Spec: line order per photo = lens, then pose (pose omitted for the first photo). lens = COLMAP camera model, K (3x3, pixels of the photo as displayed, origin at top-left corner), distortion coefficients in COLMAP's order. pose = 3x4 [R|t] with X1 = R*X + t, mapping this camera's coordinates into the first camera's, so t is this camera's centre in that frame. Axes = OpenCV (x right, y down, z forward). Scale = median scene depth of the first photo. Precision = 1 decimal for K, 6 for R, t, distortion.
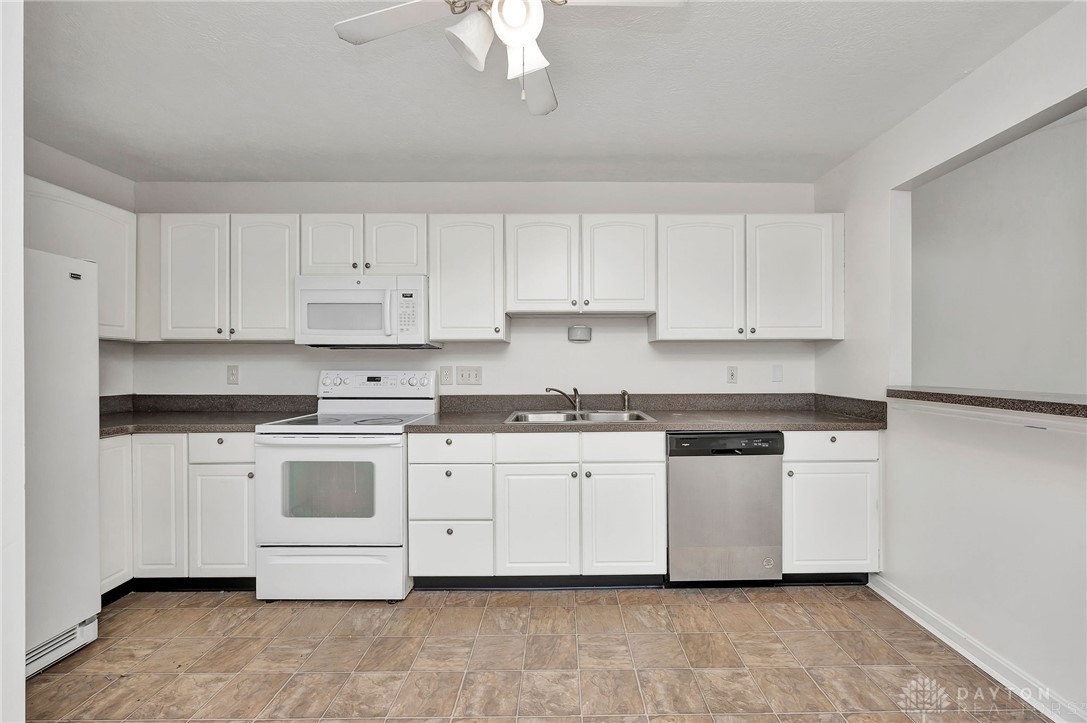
lens RADIAL K [[422.7, 0, 544.6], [0, 422.7, 361.4], [0, 0, 1]] dist [-0.002453, 0.000051]
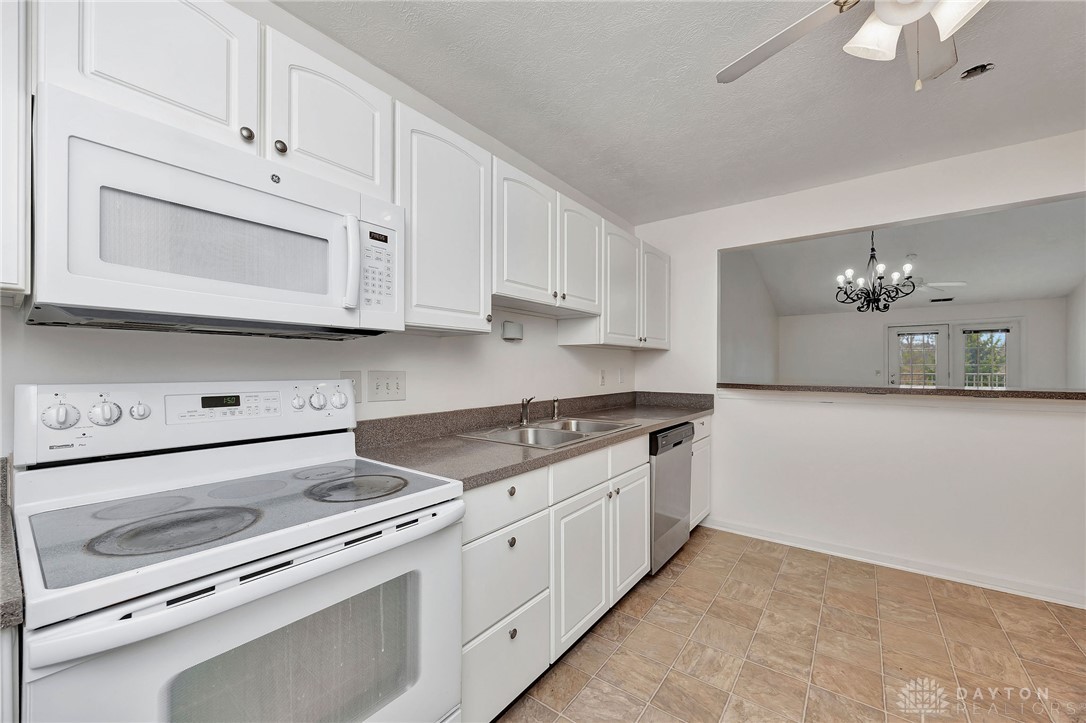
lens RADIAL K [[422.3, 0, 543.5], [0, 422.3, 366.3], [0, 0, 1]] dist [-0.002453, 0.000051]
pose [[0.601497, 0.004357, 0.798863, -0.620230], [-0.000722, 0.999988, -0.004911, 0.007638], [-0.798875, 0.002377, 0.601493, 0.519396]]
